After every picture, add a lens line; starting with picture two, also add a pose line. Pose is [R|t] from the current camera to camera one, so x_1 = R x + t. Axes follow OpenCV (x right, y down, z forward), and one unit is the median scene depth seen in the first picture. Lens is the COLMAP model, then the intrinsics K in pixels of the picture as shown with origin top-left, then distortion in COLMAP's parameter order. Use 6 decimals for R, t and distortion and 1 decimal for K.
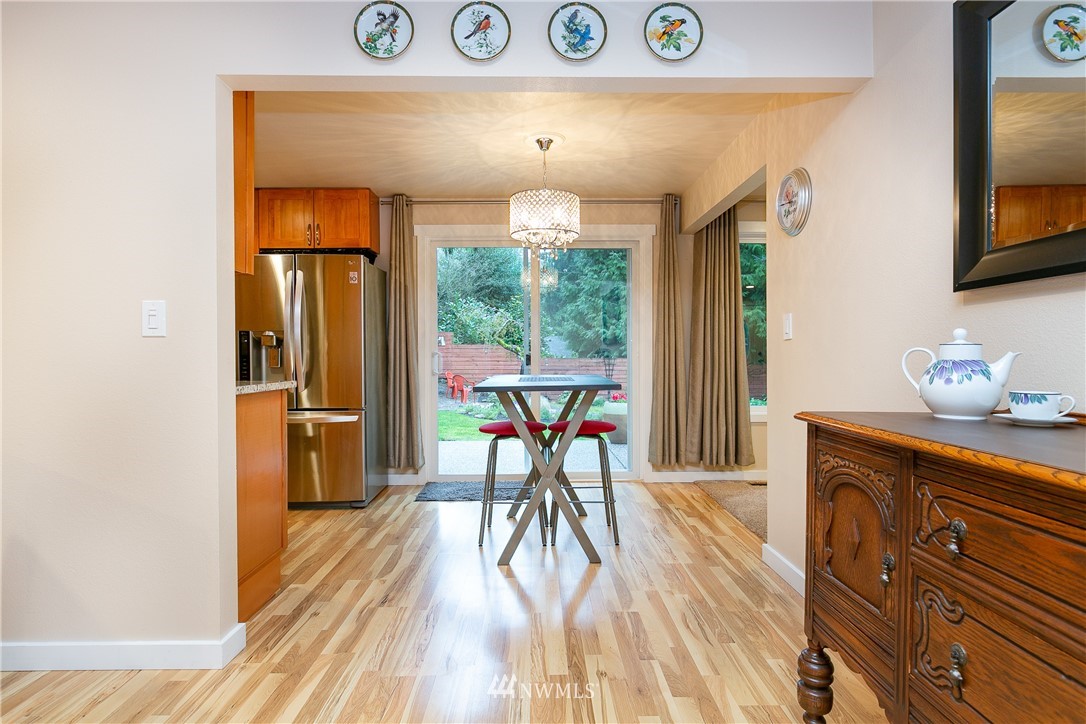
lens RADIAL K [[580.3, 0, 543.0], [0, 580.3, 362.0], [0, 0, 1]] dist [-0.014793, 0.009893]
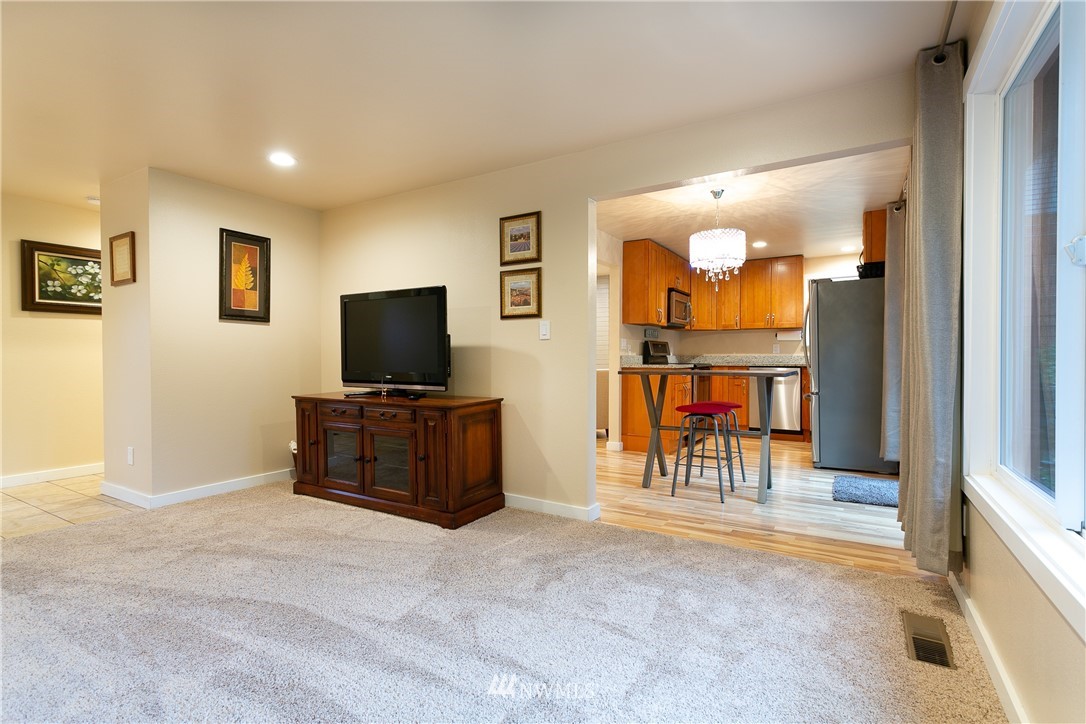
lens RADIAL K [[511.5, 0, 543.0], [0, 511.5, 362.0], [0, 0, 1]] dist [0.000667, 0.001755]
pose [[-0.532301, 0.011729, -0.846474, 1.201781], [-0.009076, 0.999767, 0.019560, -0.011498], [0.846507, 0.018095, -0.532070, 1.287844]]
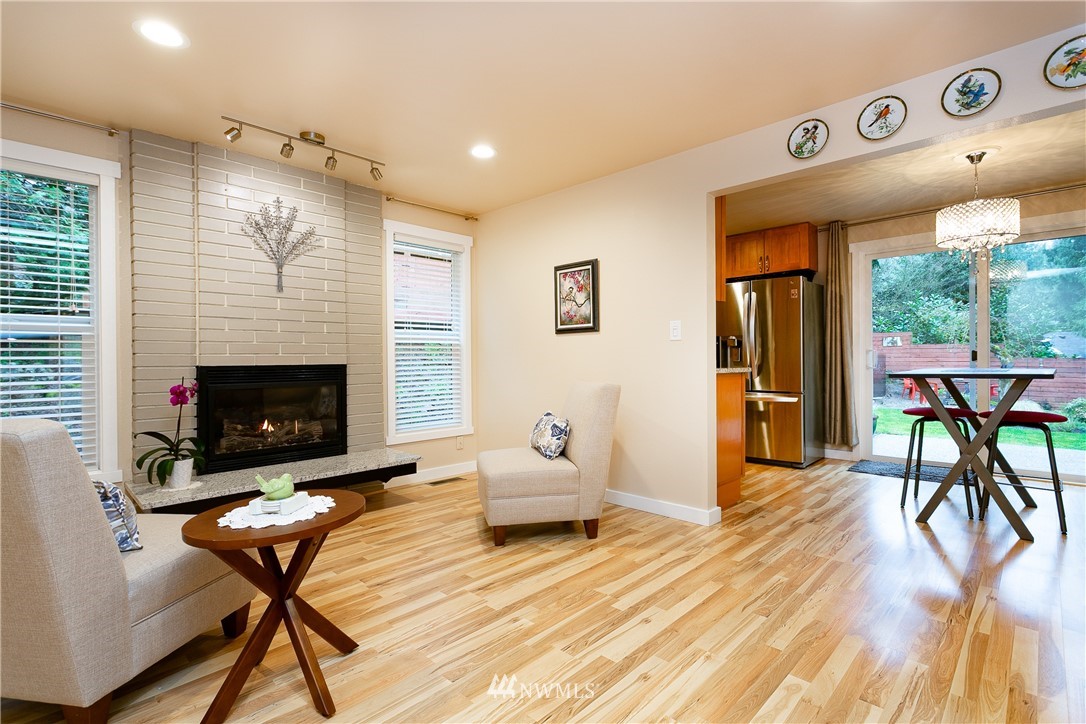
lens RADIAL K [[511.5, 0, 543.0], [0, 511.5, 362.0], [0, 0, 1]] dist [0.000667, 0.001755]
pose [[0.704179, 0.001578, -0.710021, 0.115310], [-0.003768, 0.999992, -0.001515, 0.017238], [0.710013, 0.003742, 0.704179, -0.270620]]
